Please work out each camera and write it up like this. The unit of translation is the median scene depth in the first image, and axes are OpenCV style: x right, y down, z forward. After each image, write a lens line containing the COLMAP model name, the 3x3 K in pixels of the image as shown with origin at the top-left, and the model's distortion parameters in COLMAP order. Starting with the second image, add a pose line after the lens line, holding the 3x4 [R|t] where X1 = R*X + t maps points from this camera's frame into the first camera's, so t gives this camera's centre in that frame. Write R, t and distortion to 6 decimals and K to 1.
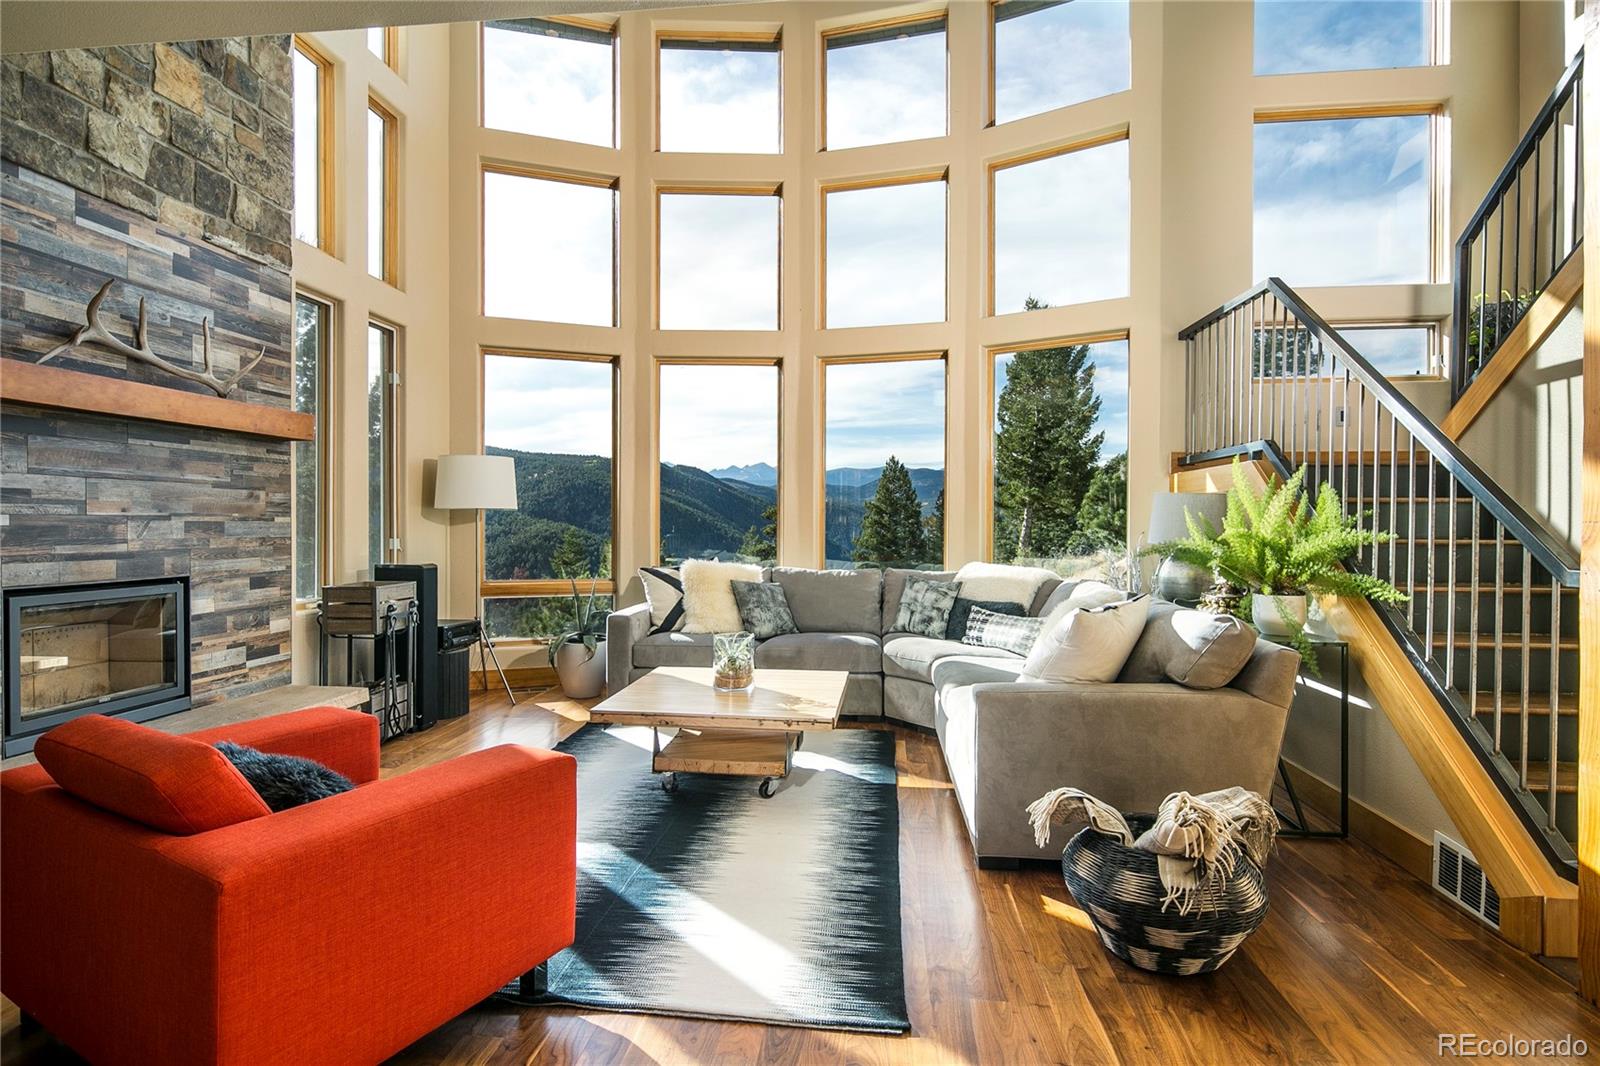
lens RADIAL K [[806.1, 0, 800.0], [0, 806.1, 533.0], [0, 0, 1]] dist [-0.002316, -0.001953]
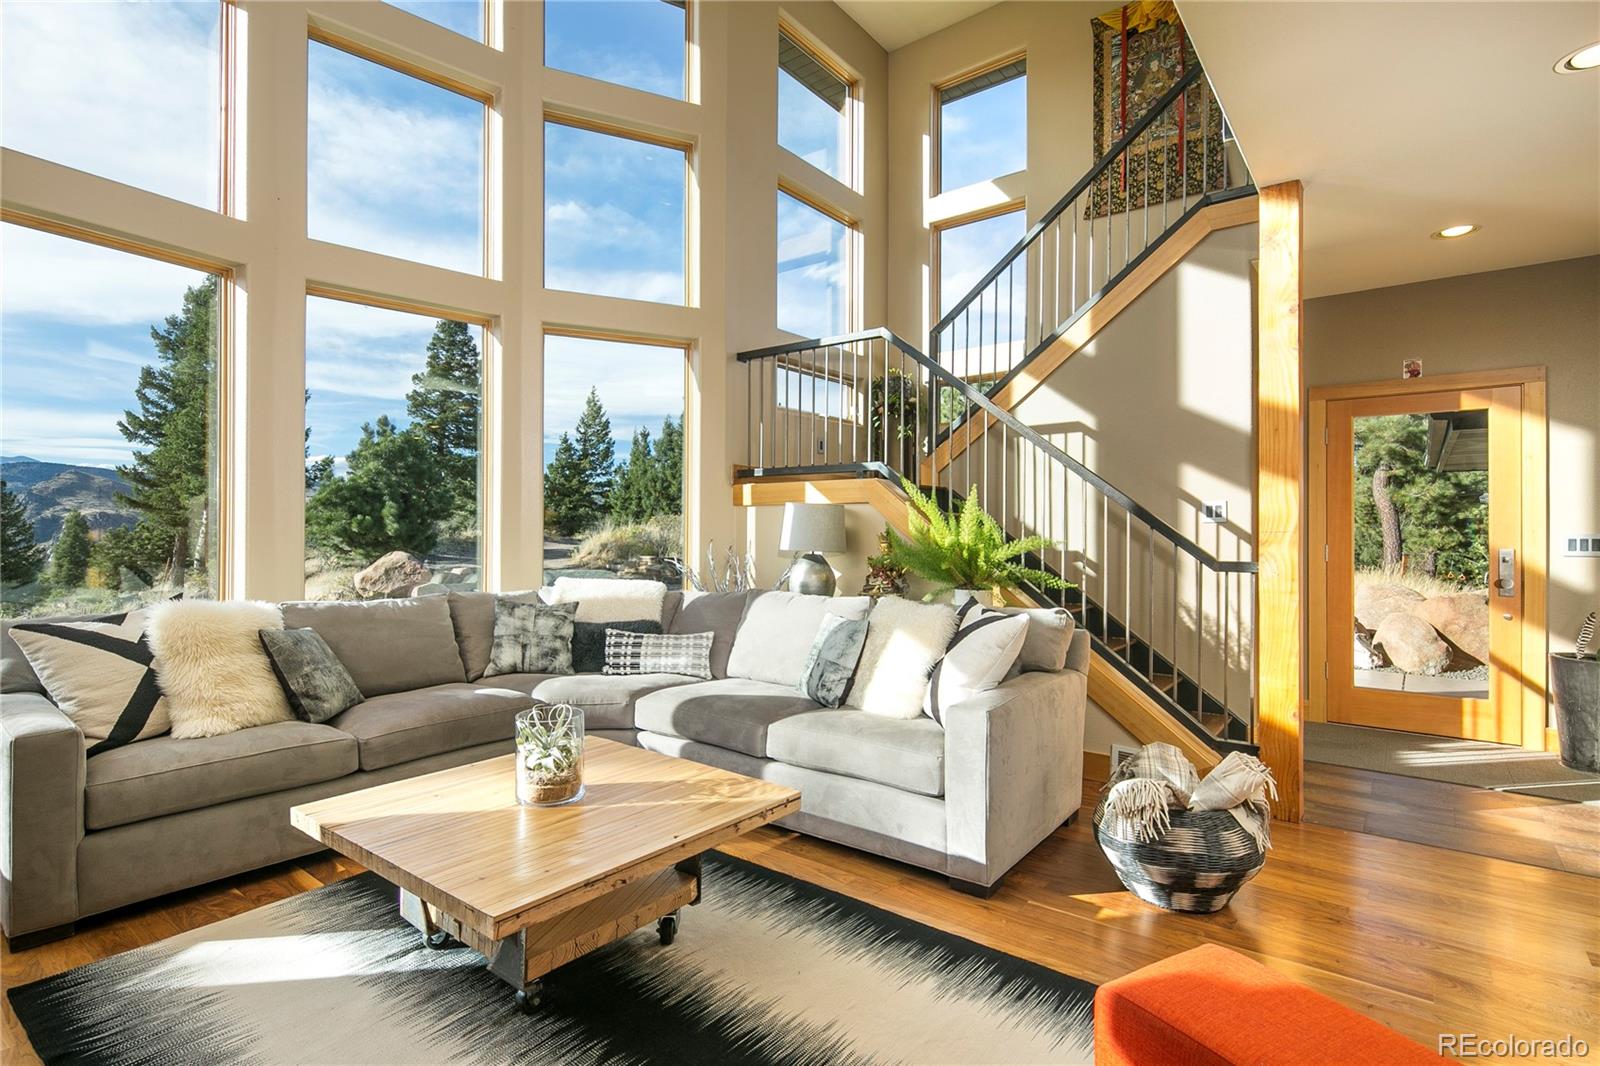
lens RADIAL K [[779.4, 0, 794.4], [0, 779.4, 529.9], [0, 0, 1]] dist [0.001131, -0.000654]
pose [[0.531532, -0.000368, 0.847038, -0.517863], [0.010110, 0.999931, -0.005910, -0.009536], [-0.846978, 0.011705, 0.531499, 0.543625]]
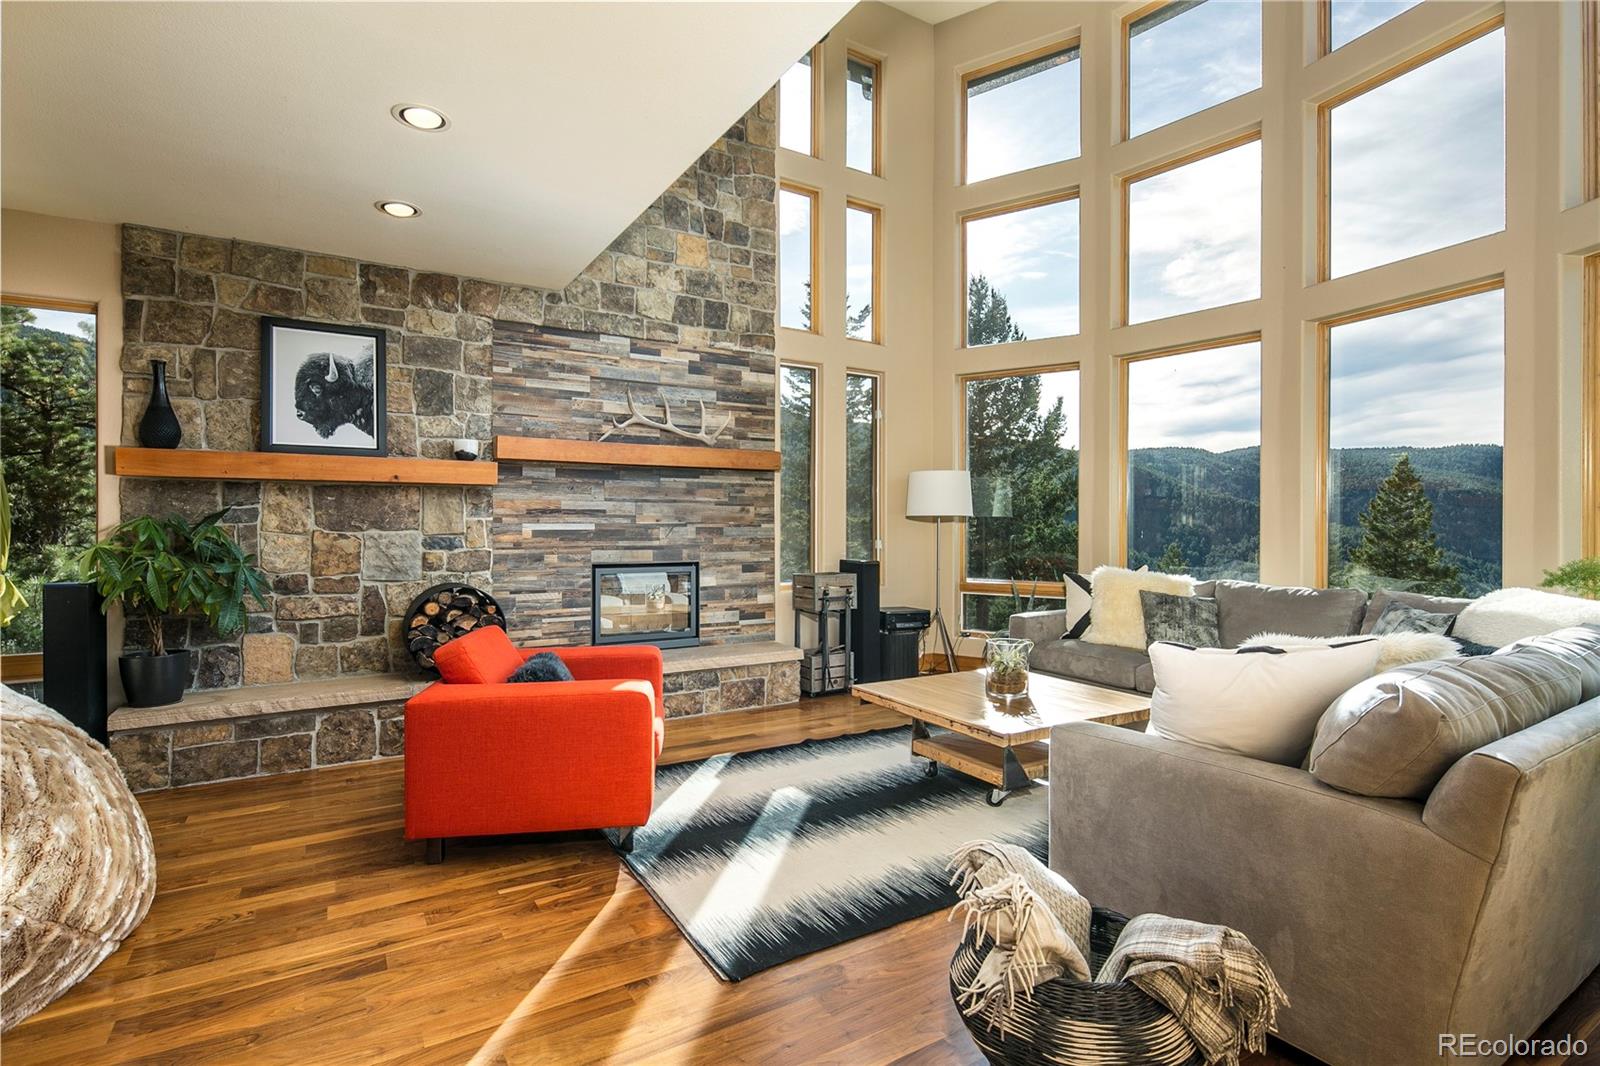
lens RADIAL K [[779.4, 0, 794.4], [0, 779.4, 529.9], [0, 0, 1]] dist [0.001131, -0.000654]
pose [[0.606898, 0.003733, -0.794771, 0.554147], [-0.009617, 0.999950, -0.002646, -0.006568], [0.794721, 0.009249, 0.606904, 0.210540]]
